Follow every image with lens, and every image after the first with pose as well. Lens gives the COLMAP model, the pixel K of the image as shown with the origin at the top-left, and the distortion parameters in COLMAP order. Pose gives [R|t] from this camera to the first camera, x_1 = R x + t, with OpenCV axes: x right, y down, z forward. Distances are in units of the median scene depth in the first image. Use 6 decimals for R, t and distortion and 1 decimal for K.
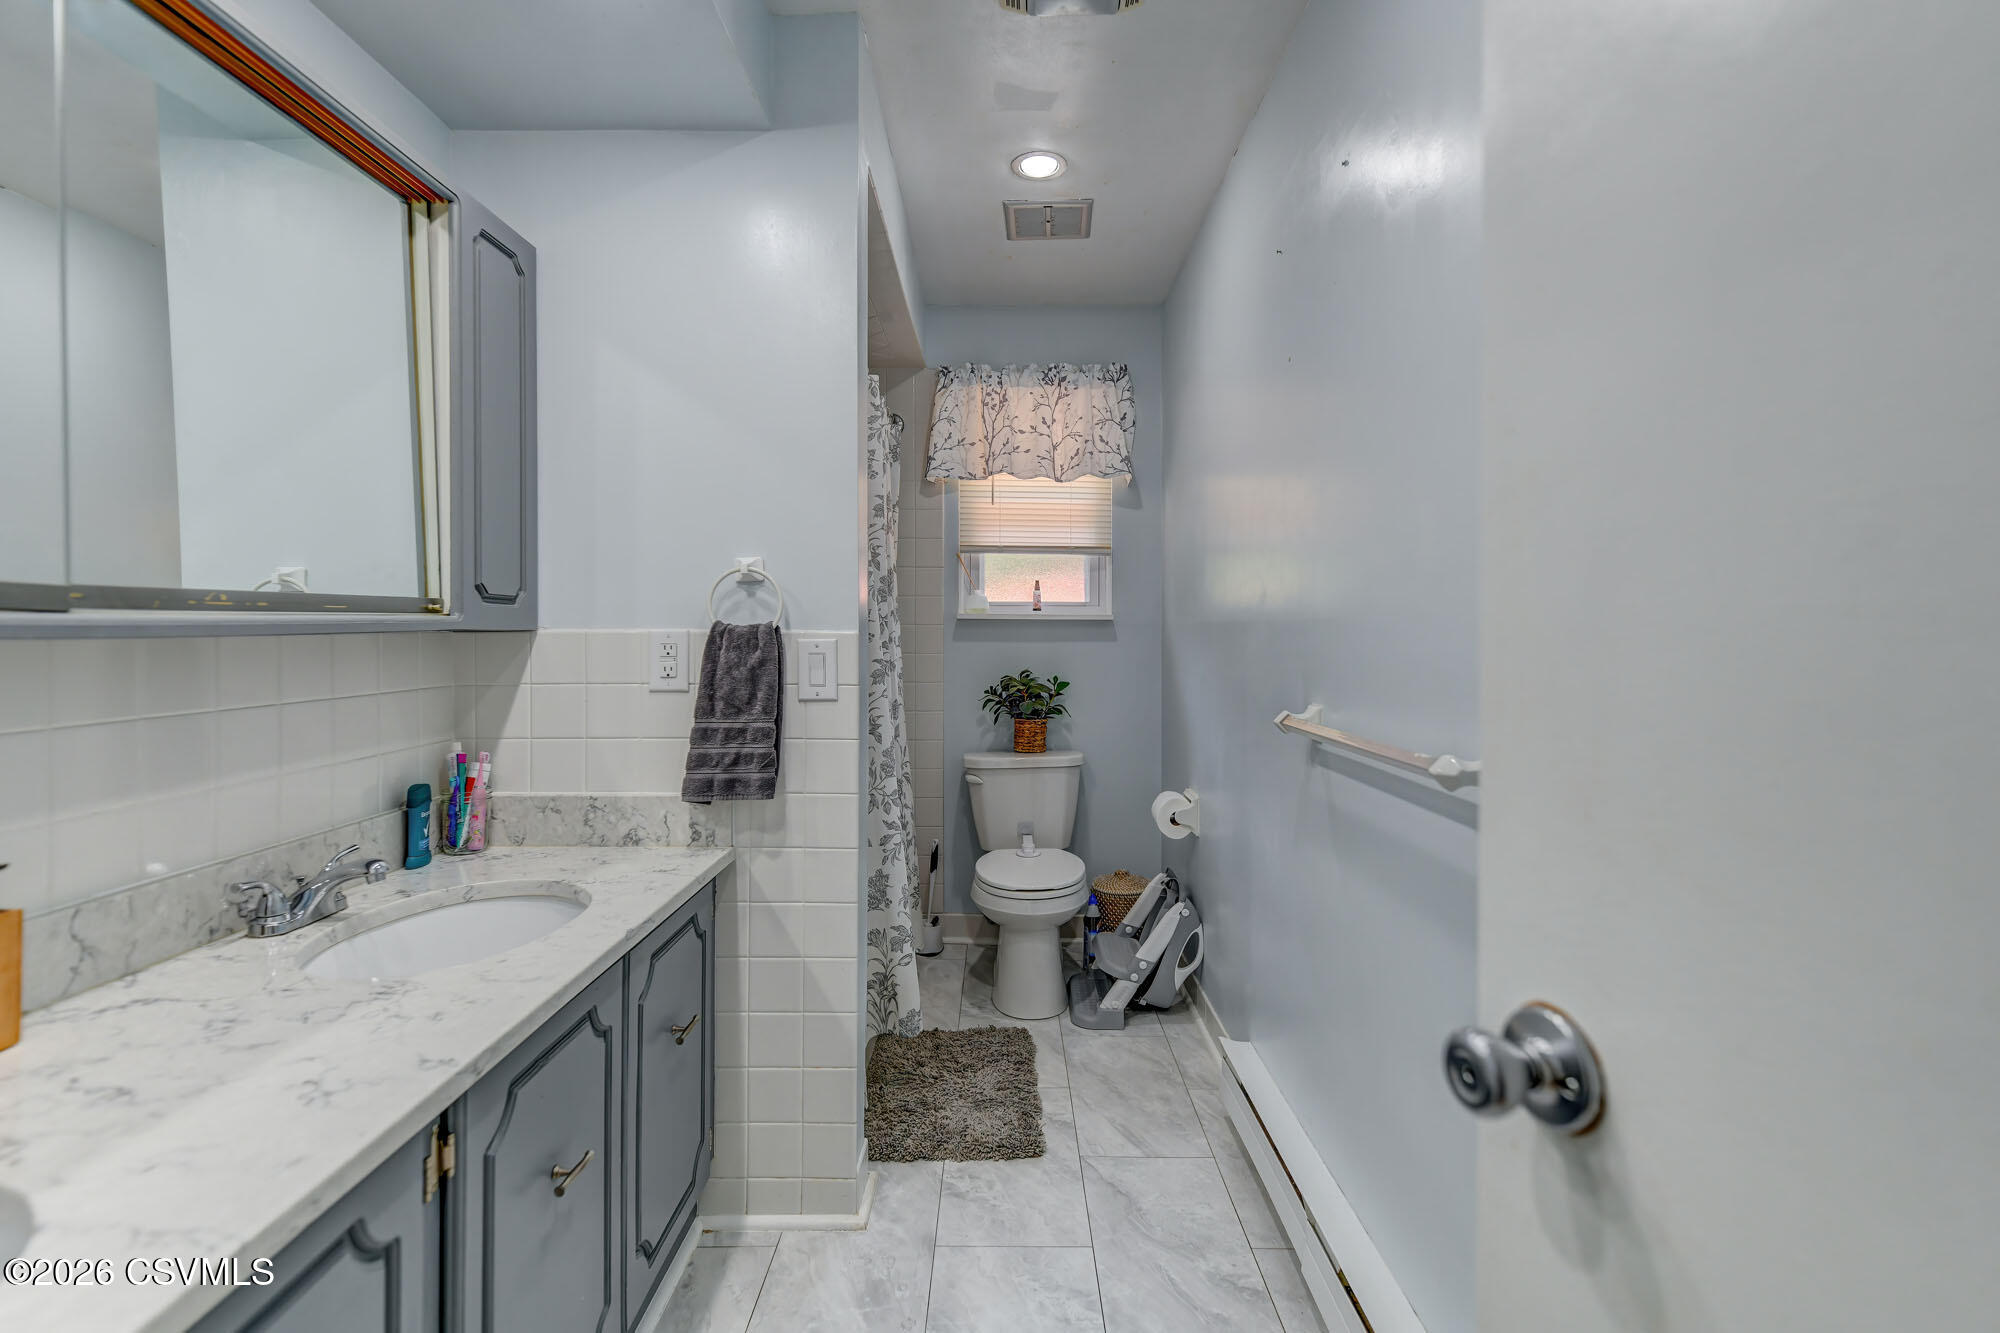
lens RADIAL K [[894.9, 0, 991.1], [0, 894.9, 633.1], [0, 0, 1]] dist [0.016035, -0.003537]
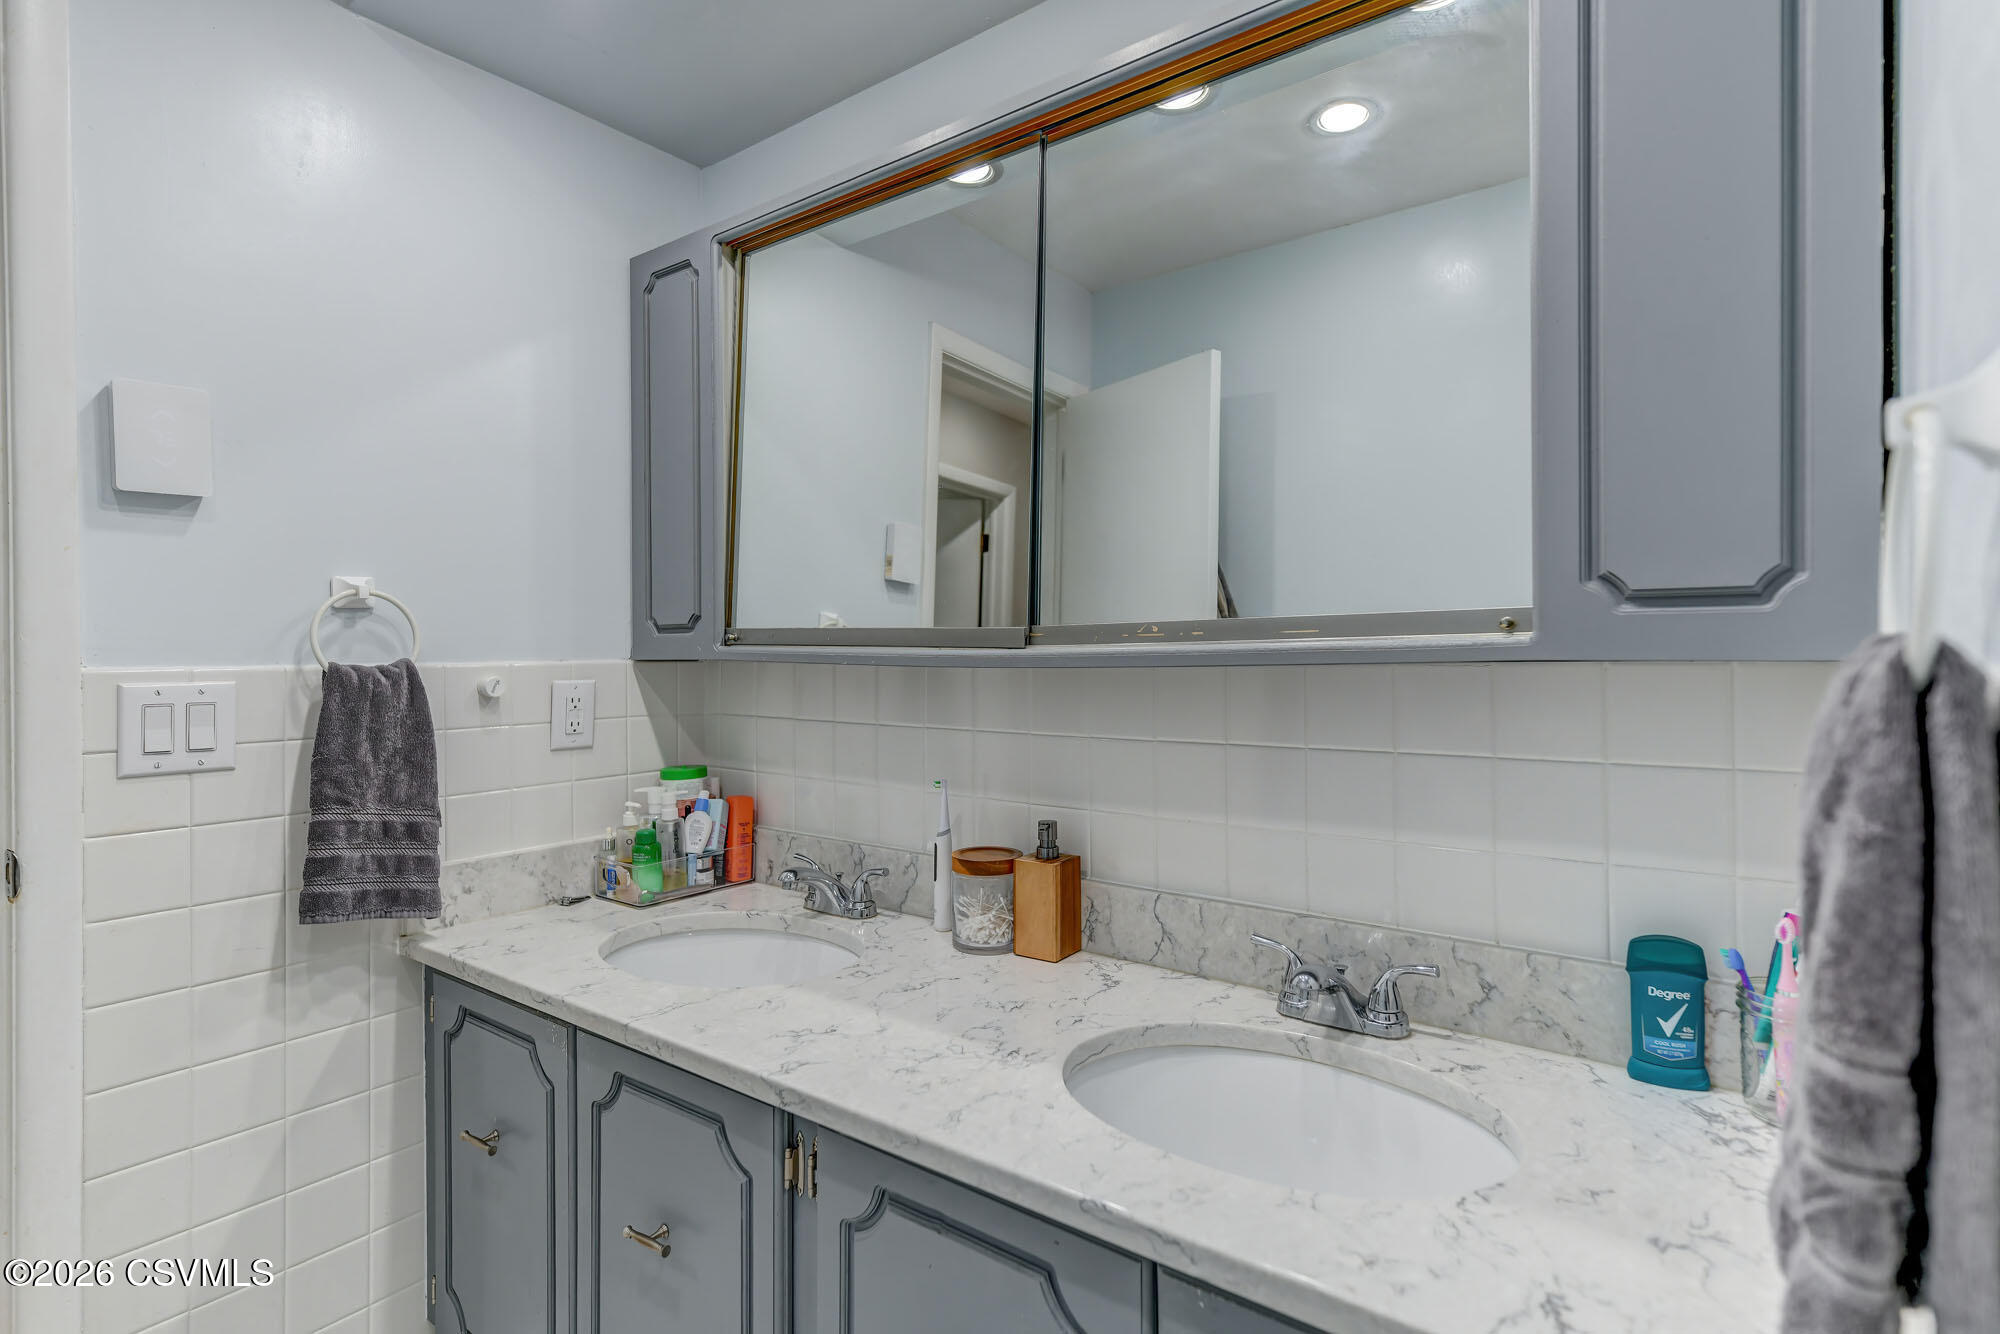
lens RADIAL K [[986.4, 0, 1007.1], [0, 986.4, 643.6], [0, 0, 1]] dist [0.015643, -0.001531]
pose [[-0.591922, -0.006205, -0.805972, 0.072583], [0.004286, 0.999932, -0.010846, -0.005745], [0.805984, -0.009874, -0.591855, 0.743524]]
